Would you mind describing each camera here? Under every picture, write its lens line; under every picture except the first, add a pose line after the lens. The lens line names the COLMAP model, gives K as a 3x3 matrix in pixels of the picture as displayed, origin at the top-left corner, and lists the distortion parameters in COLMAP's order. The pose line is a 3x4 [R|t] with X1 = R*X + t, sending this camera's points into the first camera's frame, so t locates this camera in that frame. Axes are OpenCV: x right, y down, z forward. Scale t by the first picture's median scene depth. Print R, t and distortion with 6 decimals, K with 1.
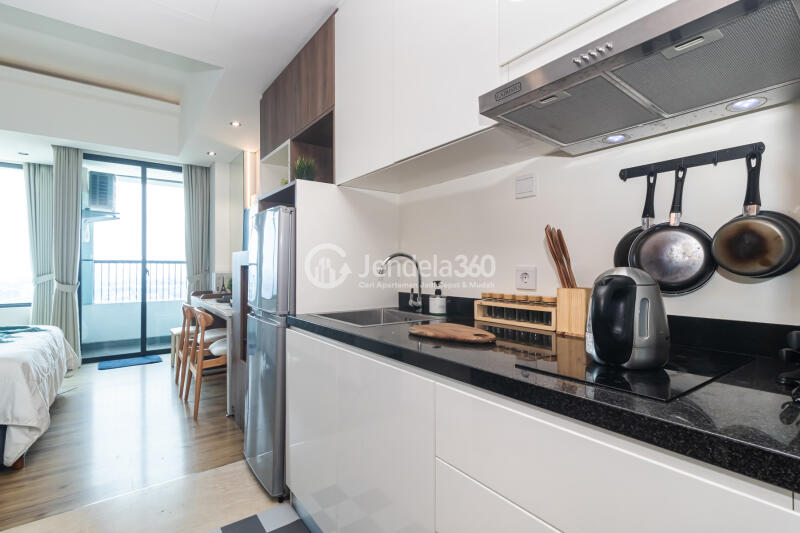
lens RADIAL K [[369.4, 0, 393.9], [0, 369.4, 267.2], [0, 0, 1]] dist [-0.000543, 0.000765]
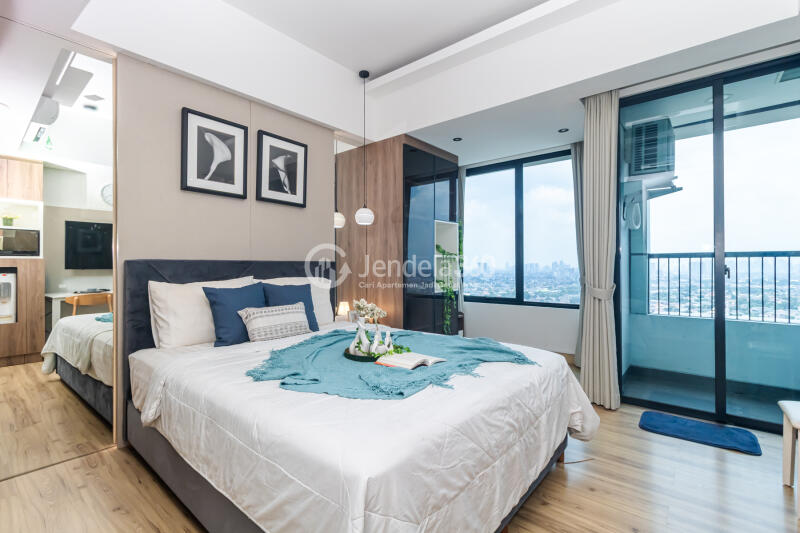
lens RADIAL K [[369.4, 0, 393.9], [0, 369.4, 261.8], [0, 0, 1]] dist [-0.000543, 0.000765]
pose [[0.250349, -0.005084, -0.968142, -0.242298], [0.007406, 0.999967, -0.003336, -0.005150], [0.968127, -0.006335, 0.250378, 0.358841]]
